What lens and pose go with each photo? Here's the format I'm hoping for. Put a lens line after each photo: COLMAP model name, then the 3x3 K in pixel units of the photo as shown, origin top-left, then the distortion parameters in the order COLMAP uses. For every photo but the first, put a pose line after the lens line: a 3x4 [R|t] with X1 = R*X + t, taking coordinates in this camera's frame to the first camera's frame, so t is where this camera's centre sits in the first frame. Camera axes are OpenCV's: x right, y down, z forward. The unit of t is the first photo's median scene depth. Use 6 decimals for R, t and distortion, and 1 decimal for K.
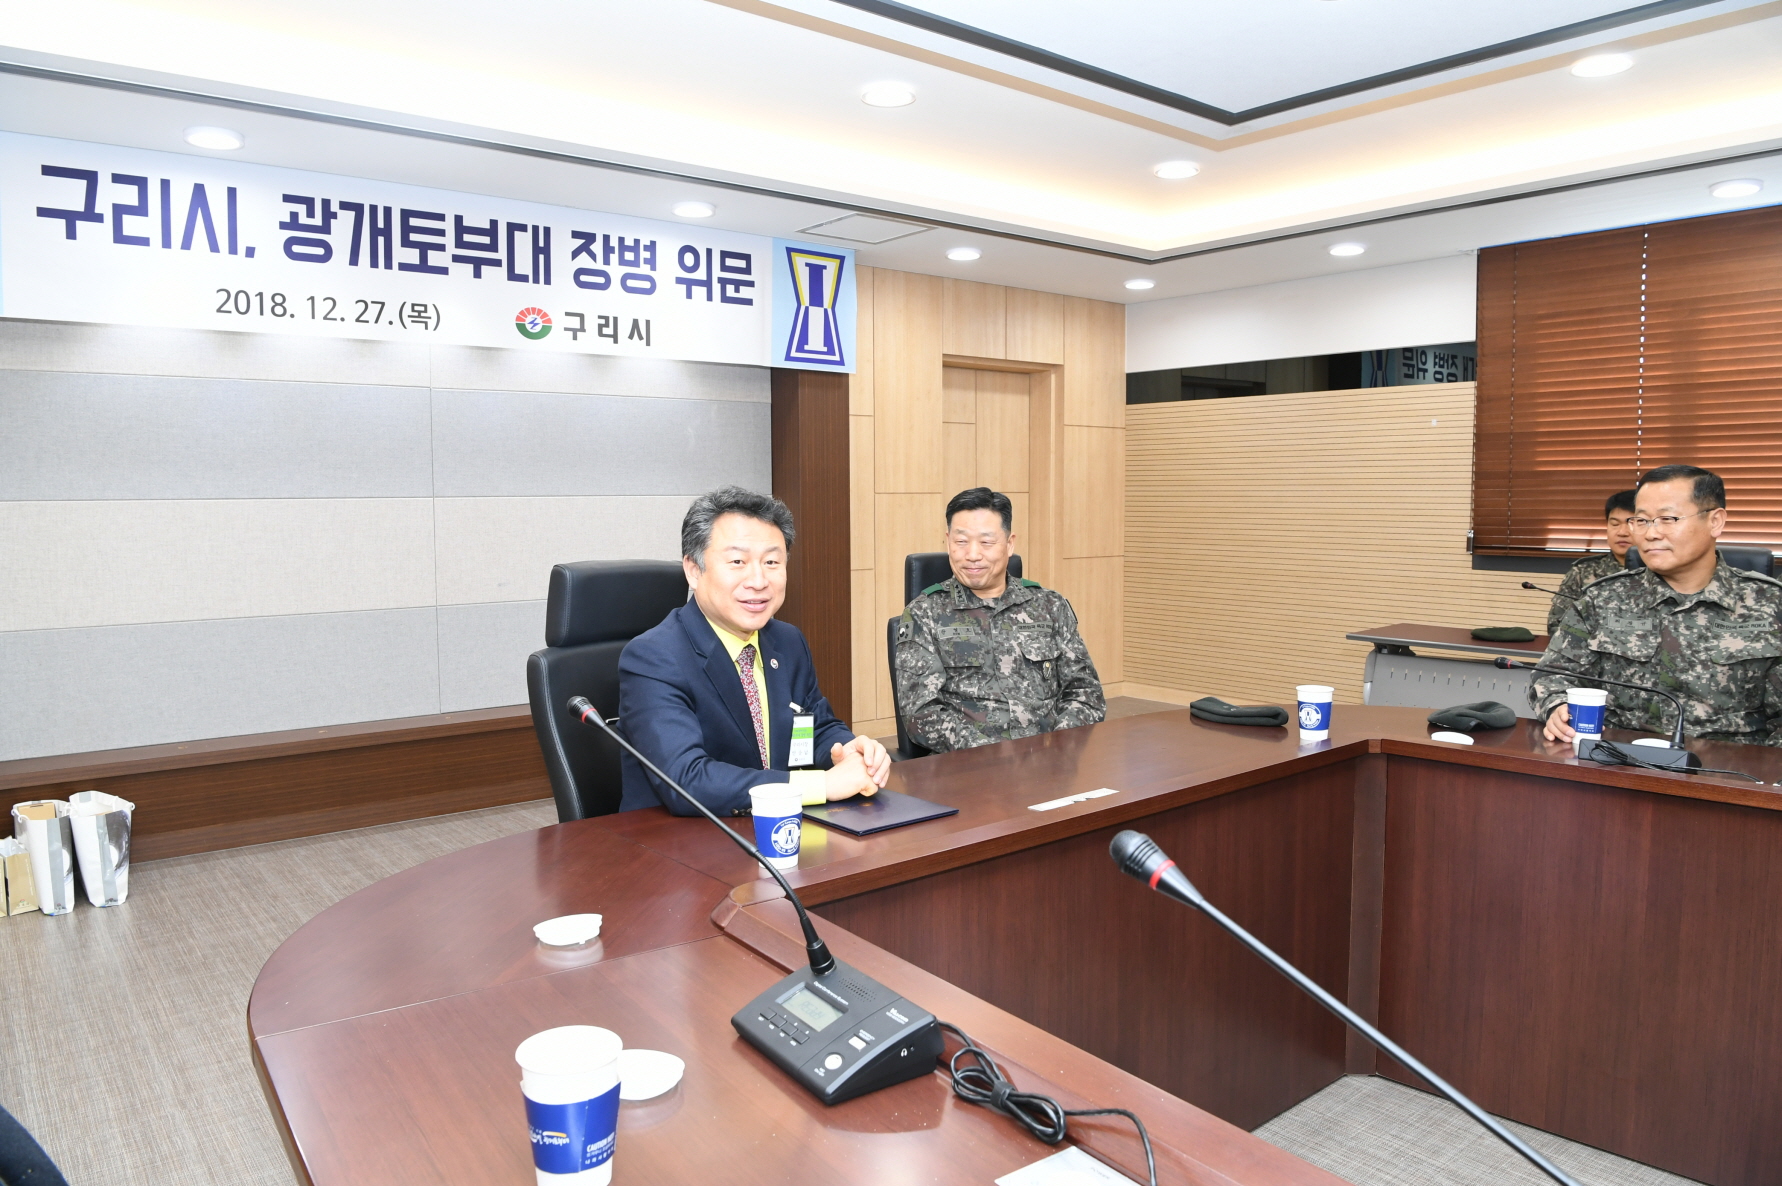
lens RADIAL K [[1221.9, 0, 893.0], [0, 1221.9, 588.6], [0, 0, 1]] dist [-0.071524, 0.012553]
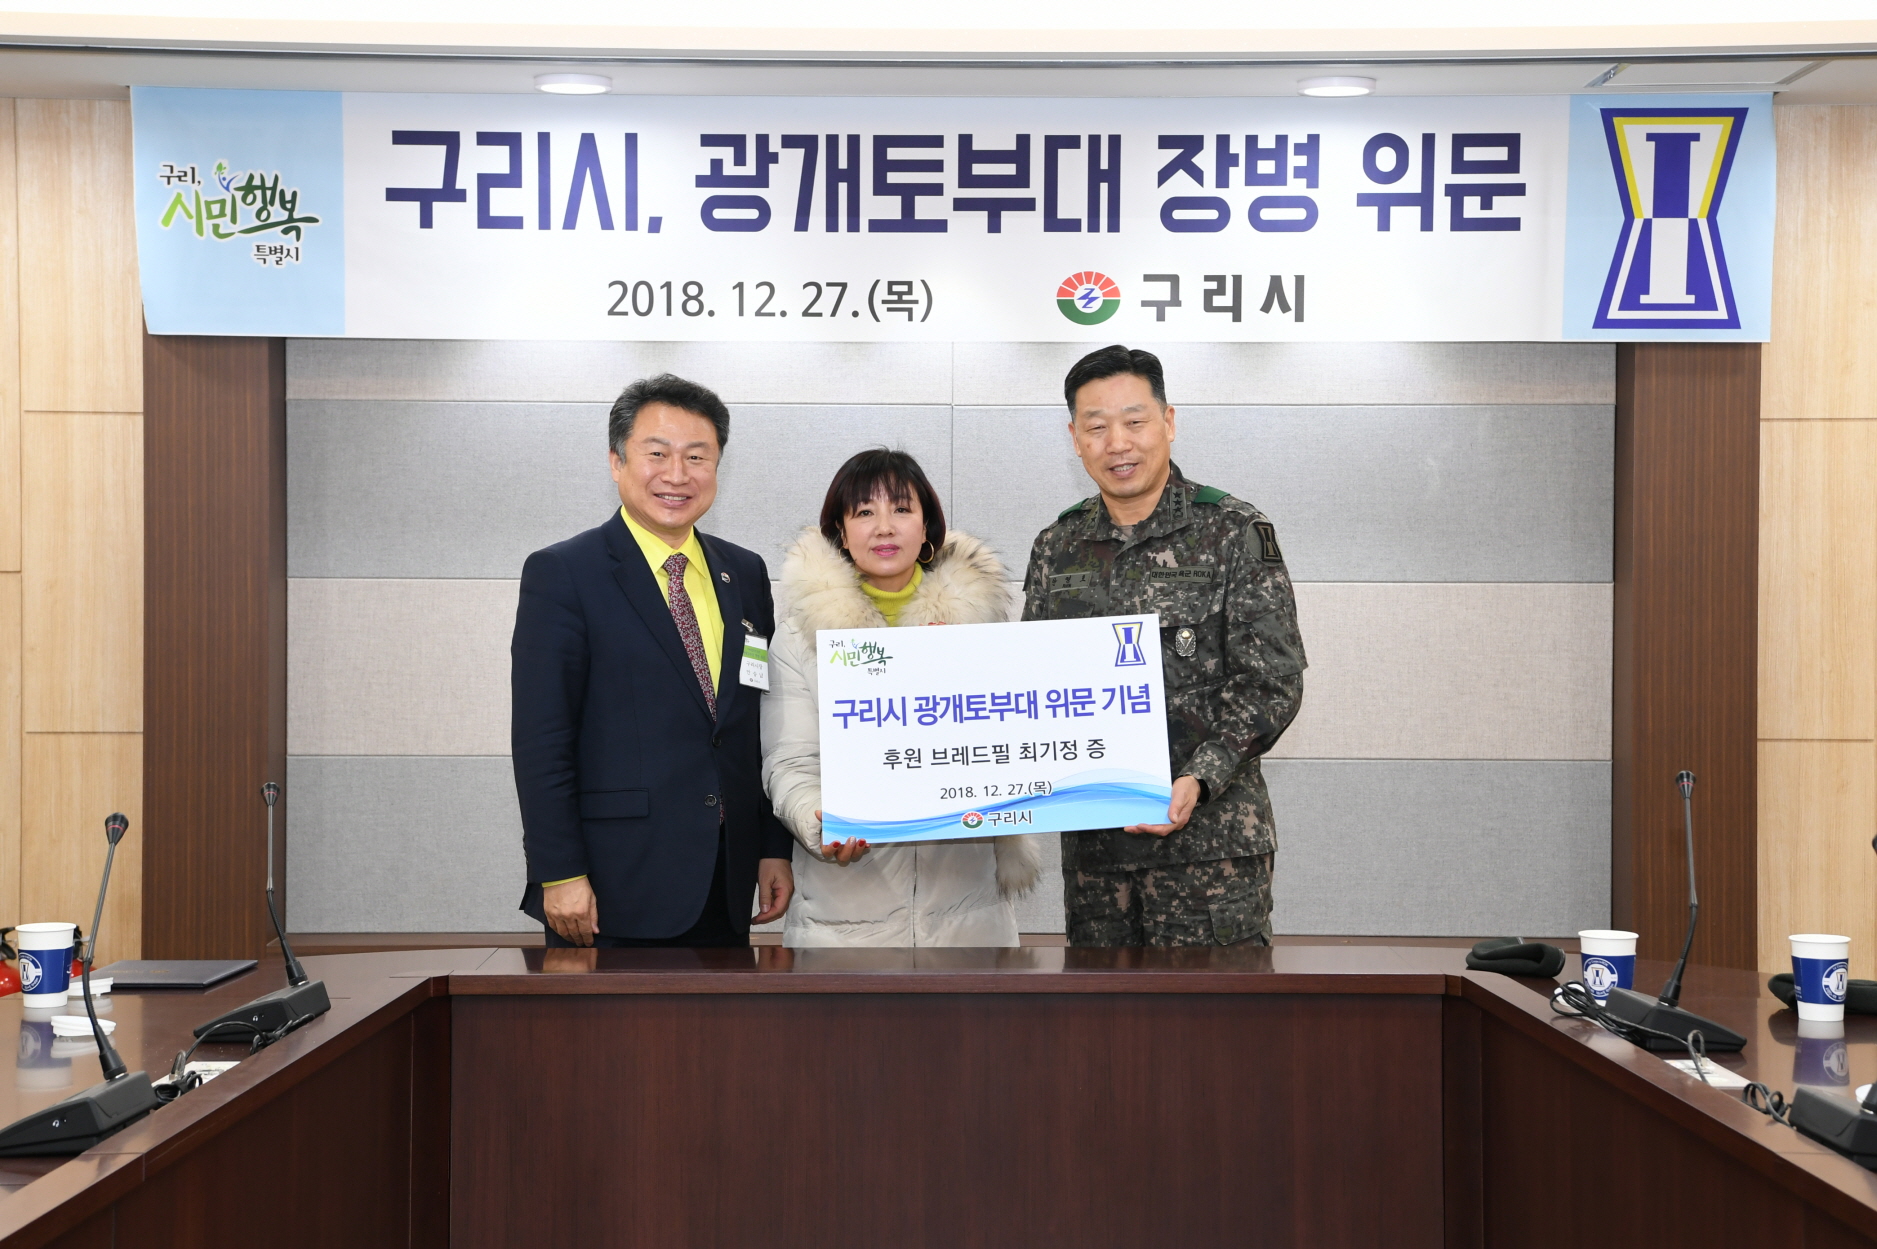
lens RADIAL K [[3535.8, 0, 939.2], [0, 3535.8, 621.6], [0, 0, 1]] dist [0.299210, 0.000000]
pose [[0.775220, 0.024943, -0.631199, 0.769844], [-0.055550, 0.998041, -0.028785, -0.002456], [0.629245, 0.057377, 0.775086, -0.412879]]
